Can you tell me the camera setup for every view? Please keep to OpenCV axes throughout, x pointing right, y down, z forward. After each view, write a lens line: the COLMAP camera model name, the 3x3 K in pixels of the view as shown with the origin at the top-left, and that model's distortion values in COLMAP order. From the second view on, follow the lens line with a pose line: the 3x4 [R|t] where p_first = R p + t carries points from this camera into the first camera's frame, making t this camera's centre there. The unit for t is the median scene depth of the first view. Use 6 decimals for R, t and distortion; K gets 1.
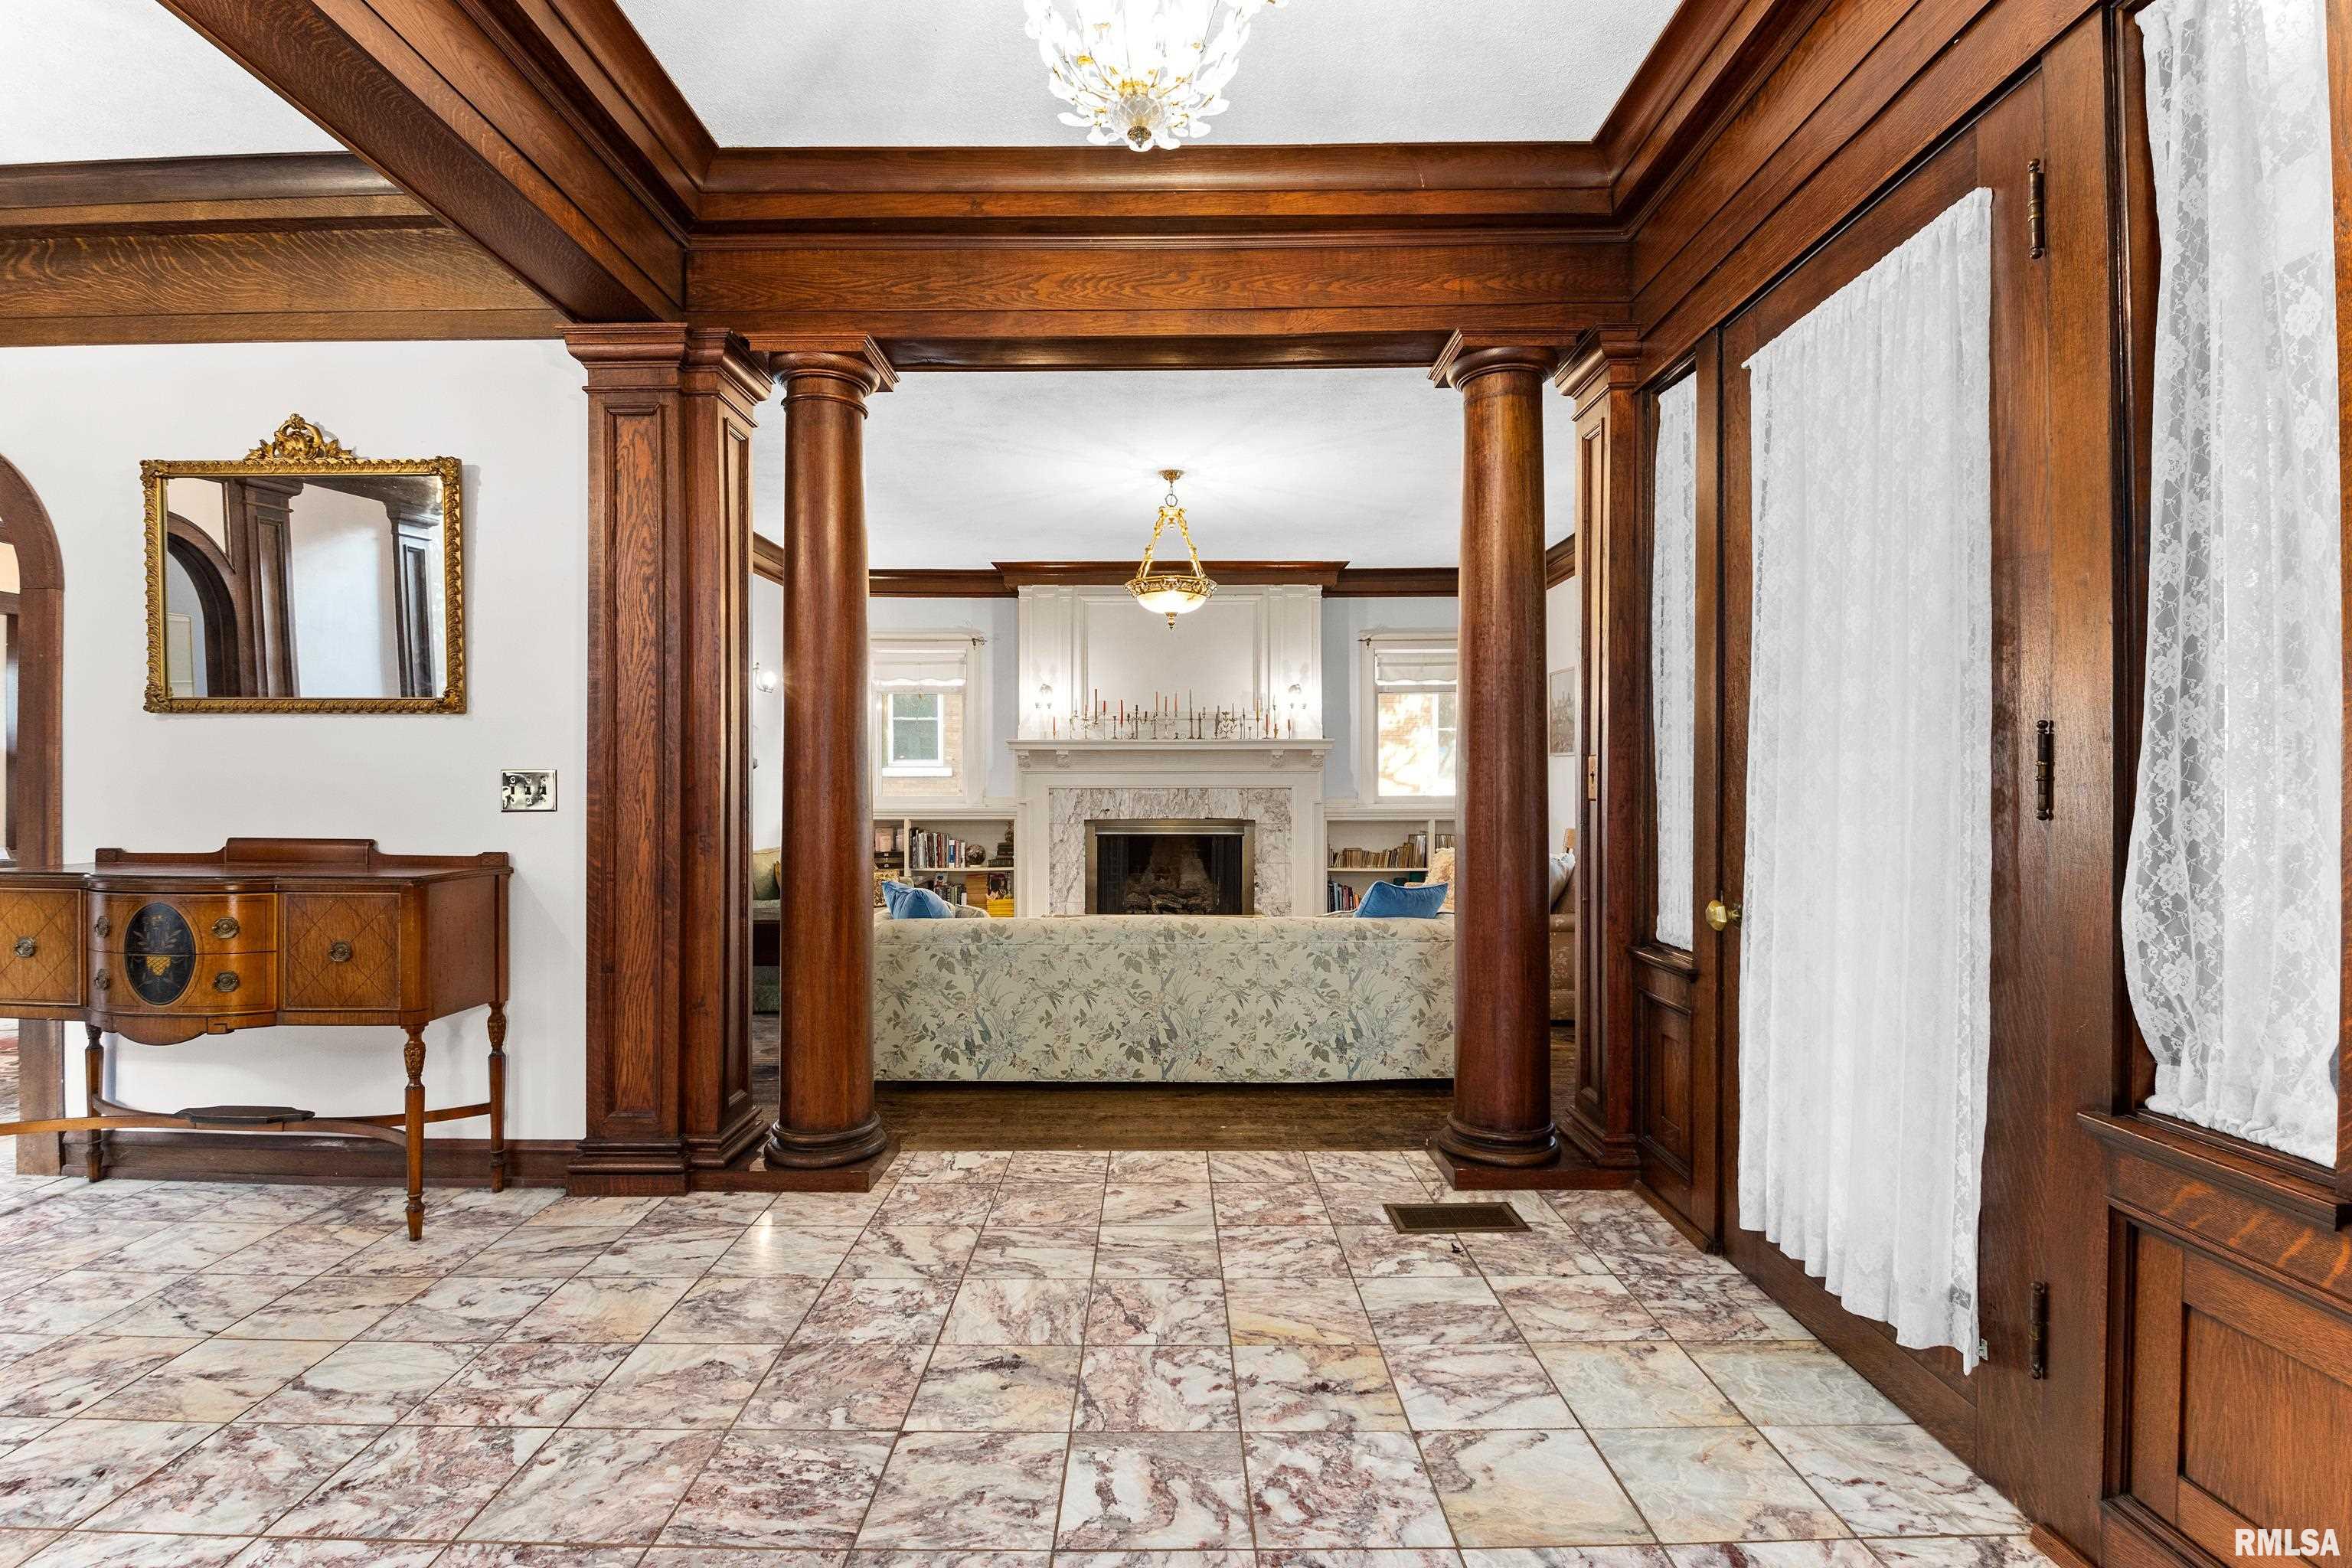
lens RADIAL K [[1084.6, 0, 1162.7], [0, 1084.6, 781.5], [0, 0, 1]] dist [0.033279, -0.040059]
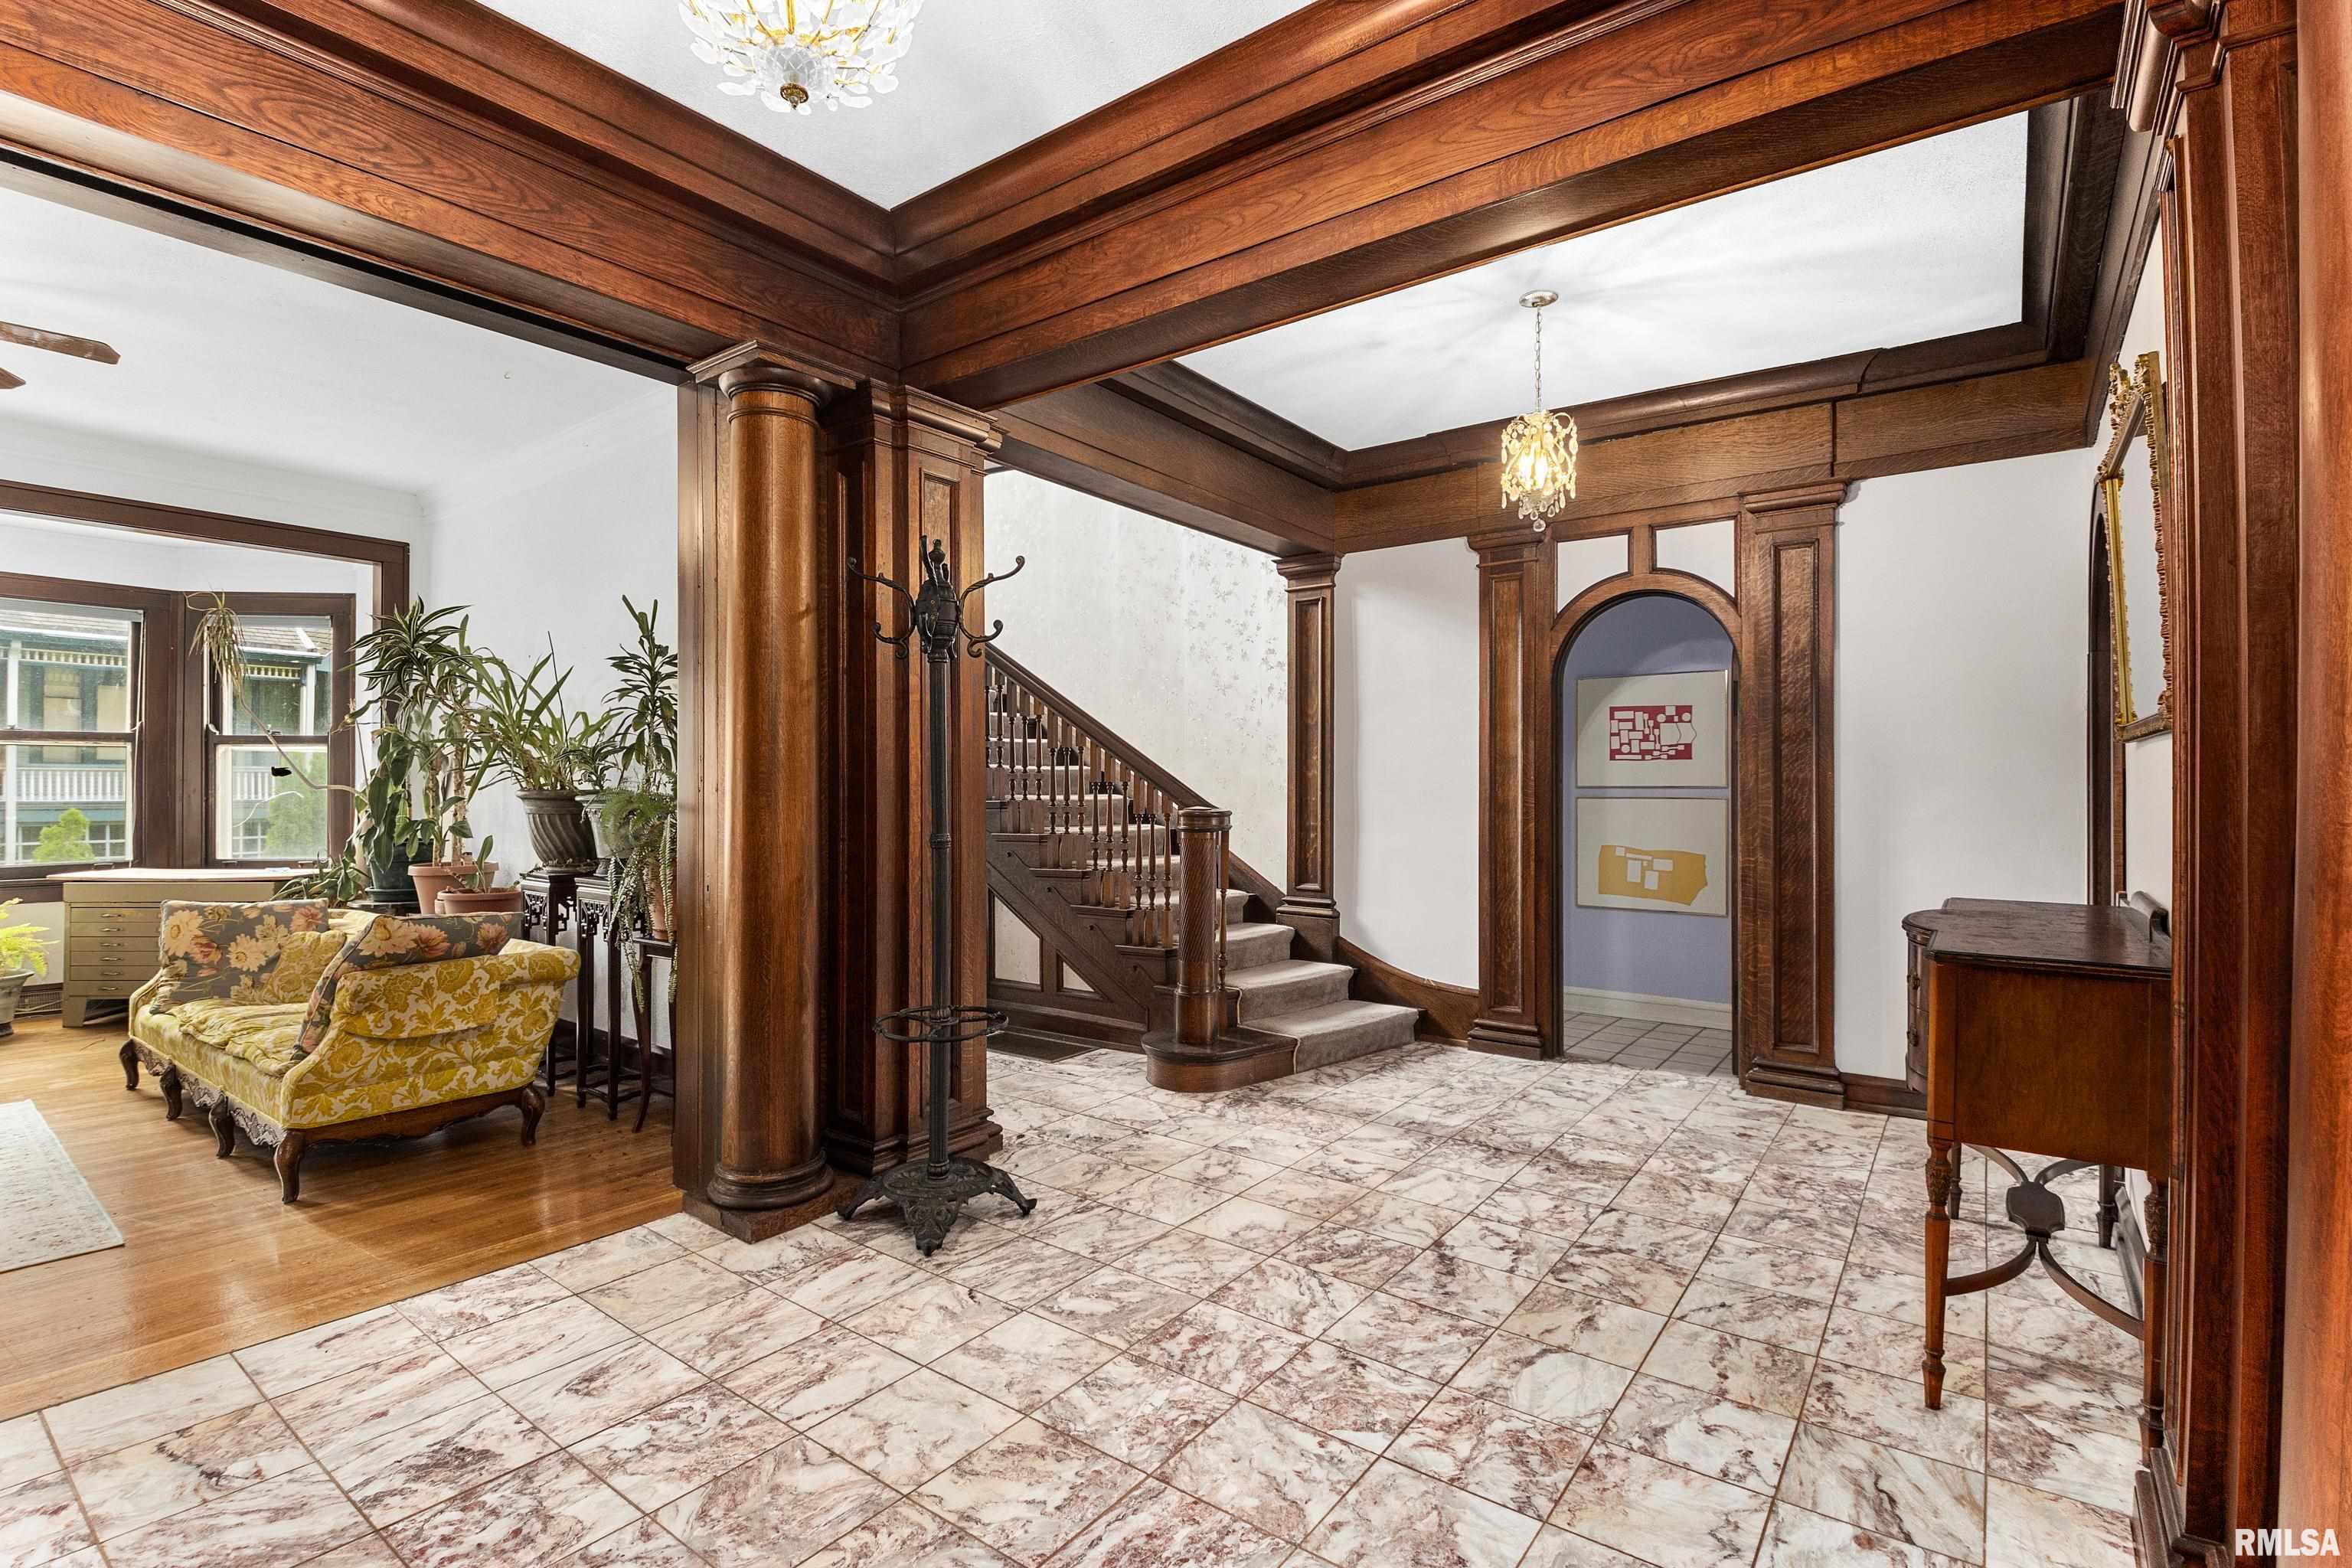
lens RADIAL K [[1084.6, 0, 1162.7], [0, 1084.6, 781.5], [0, 0, 1]] dist [0.033279, -0.040059]
pose [[-0.604423, -0.005329, -0.796646, 0.227802], [-0.001065, 0.999982, -0.005881, -0.023333], [0.796663, -0.002706, -0.604417, 0.830705]]
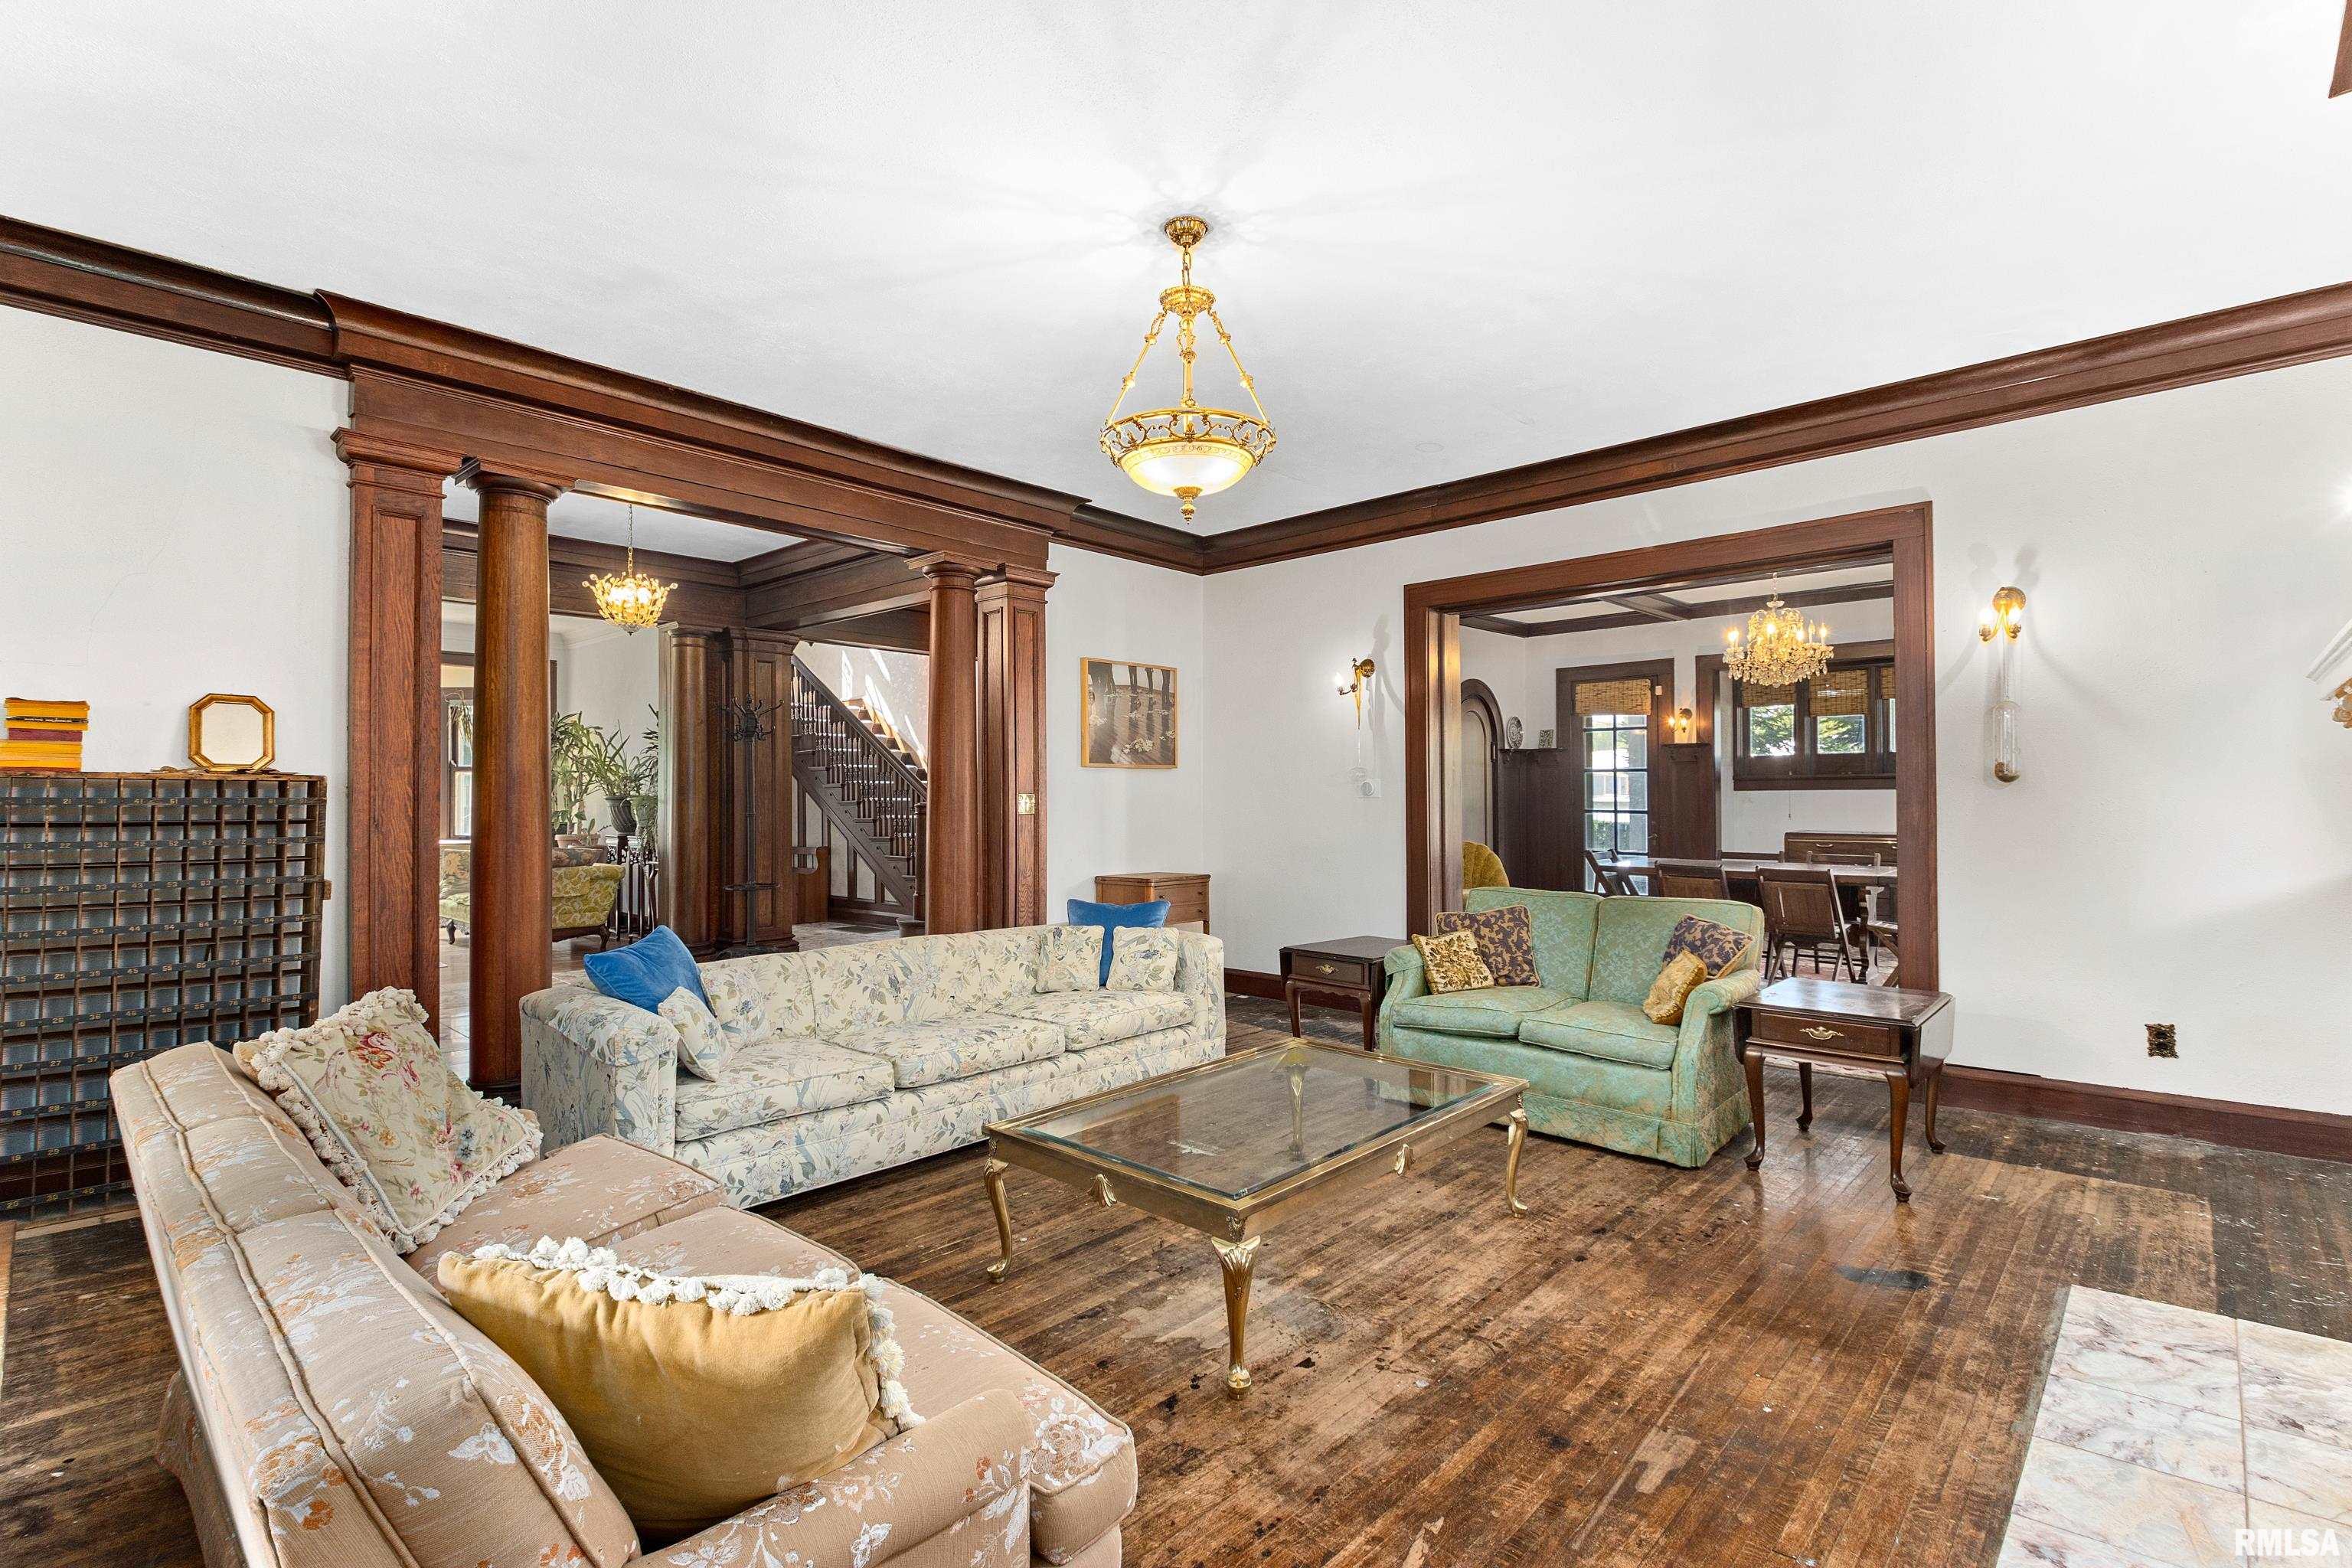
lens RADIAL K [[1090.5, 0, 1163.7], [0, 1090.5, 774.5], [0, 0, 1]] dist [0.026468, -0.030703]
pose [[-0.684621, -0.013535, -0.728774, 0.684090], [0.002871, 0.999770, -0.021265, -0.009512], [0.728894, -0.016651, -0.684424, 2.295275]]
